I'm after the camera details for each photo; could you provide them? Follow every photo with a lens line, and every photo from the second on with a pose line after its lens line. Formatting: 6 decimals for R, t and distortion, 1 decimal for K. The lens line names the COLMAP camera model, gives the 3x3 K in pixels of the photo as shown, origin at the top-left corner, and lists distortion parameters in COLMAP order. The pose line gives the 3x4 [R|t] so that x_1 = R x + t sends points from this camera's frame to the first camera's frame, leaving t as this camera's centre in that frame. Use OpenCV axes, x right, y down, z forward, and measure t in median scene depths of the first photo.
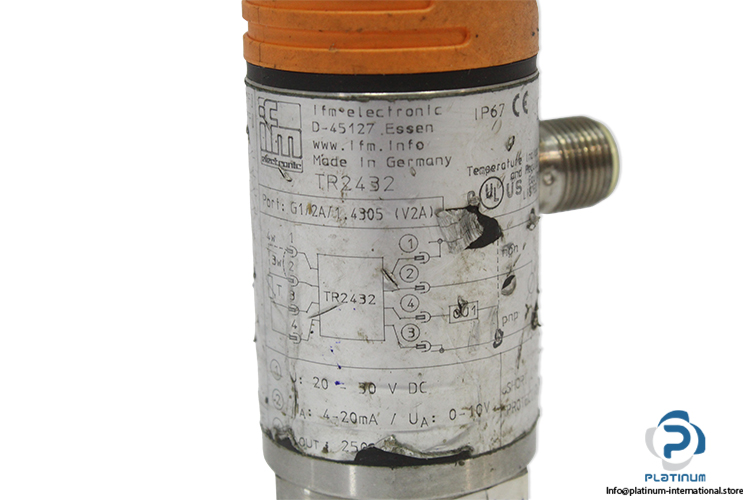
lens RADIAL K [[1736.8, 0, 375.0], [0, 1736.8, 250.0], [0, 0, 1]] dist [0.004774, 0.004866]
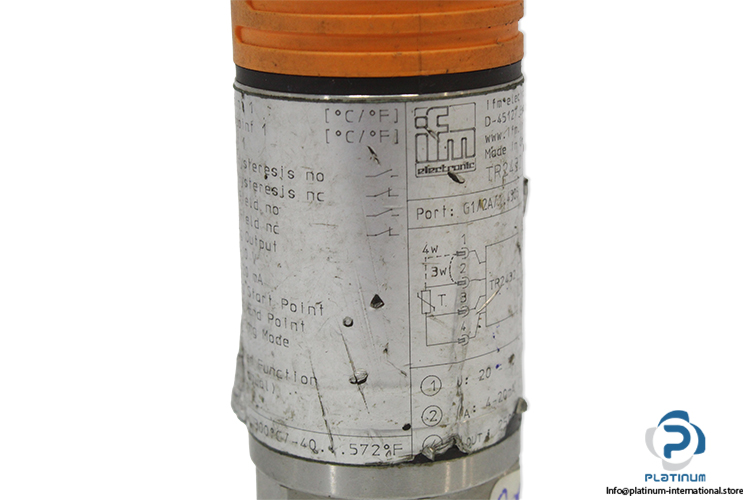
lens RADIAL K [[1736.8, 0, 375.0], [0, 1736.8, 250.0], [0, 0, 1]] dist [0.004774, 0.004866]
pose [[0.179065, -0.194855, 0.964348, -1.004192], [0.243907, 0.958383, 0.148360, -0.159022], [-0.953124, 0.208645, 0.219140, 0.813199]]
